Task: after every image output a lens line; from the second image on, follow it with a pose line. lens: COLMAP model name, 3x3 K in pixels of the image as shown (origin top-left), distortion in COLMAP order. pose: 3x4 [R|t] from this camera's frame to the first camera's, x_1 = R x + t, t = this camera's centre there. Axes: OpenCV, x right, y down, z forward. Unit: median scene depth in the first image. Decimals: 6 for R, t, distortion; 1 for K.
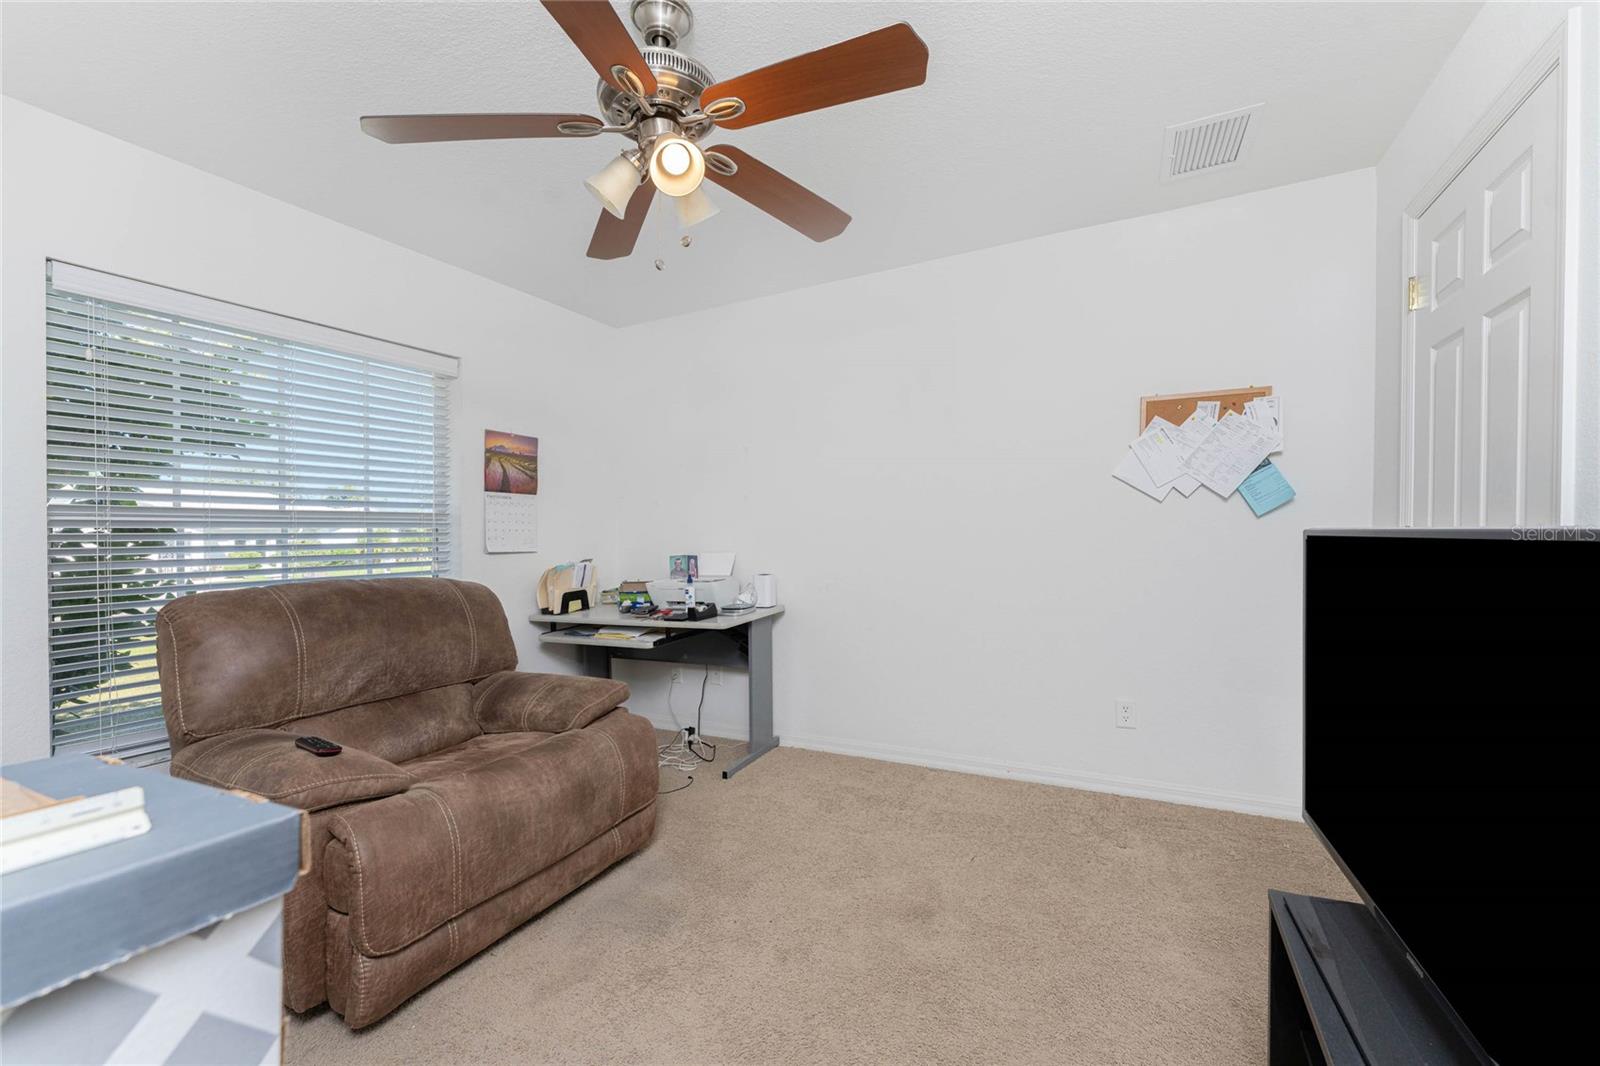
lens RADIAL K [[642.7, 0, 796.3], [0, 642.7, 541.5], [0, 0, 1]] dist [0.001980, -0.000085]
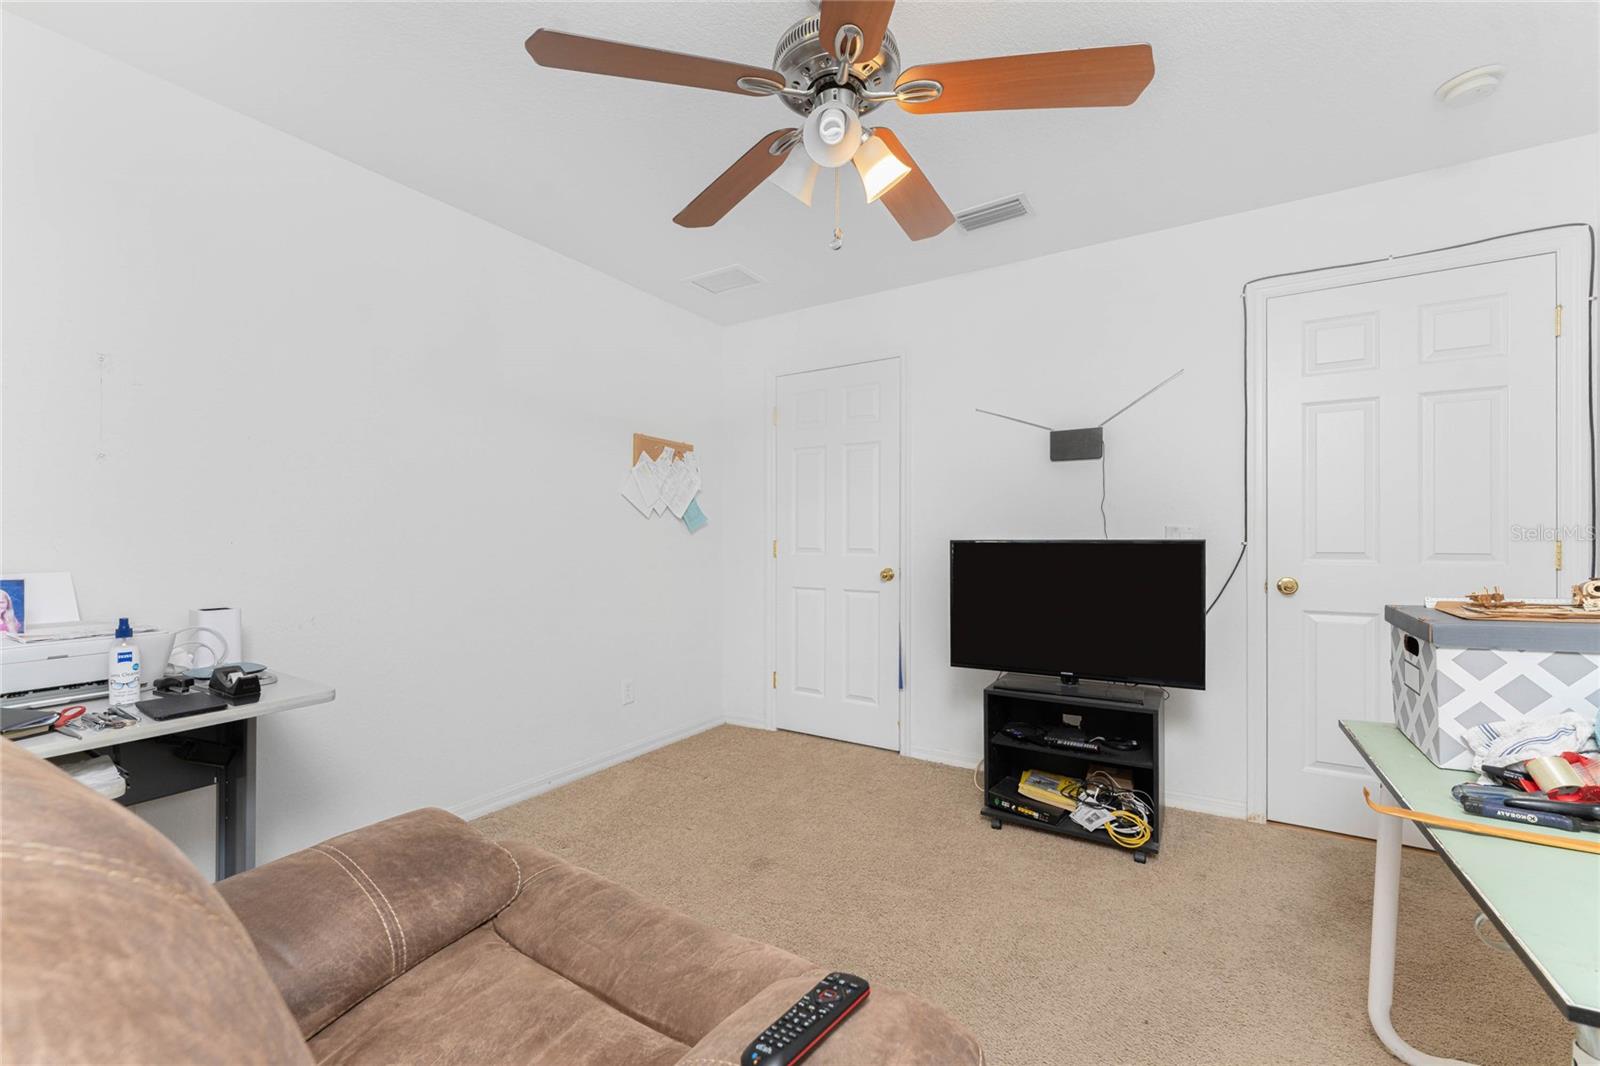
lens RADIAL K [[642.7, 0, 796.3], [0, 642.7, 541.5], [0, 0, 1]] dist [0.001980, -0.000085]
pose [[0.062867, 0.004132, 0.998013, -0.738249], [0.010285, 0.999936, -0.004788, -0.004863], [-0.997969, 0.010566, 0.062821, 0.646719]]
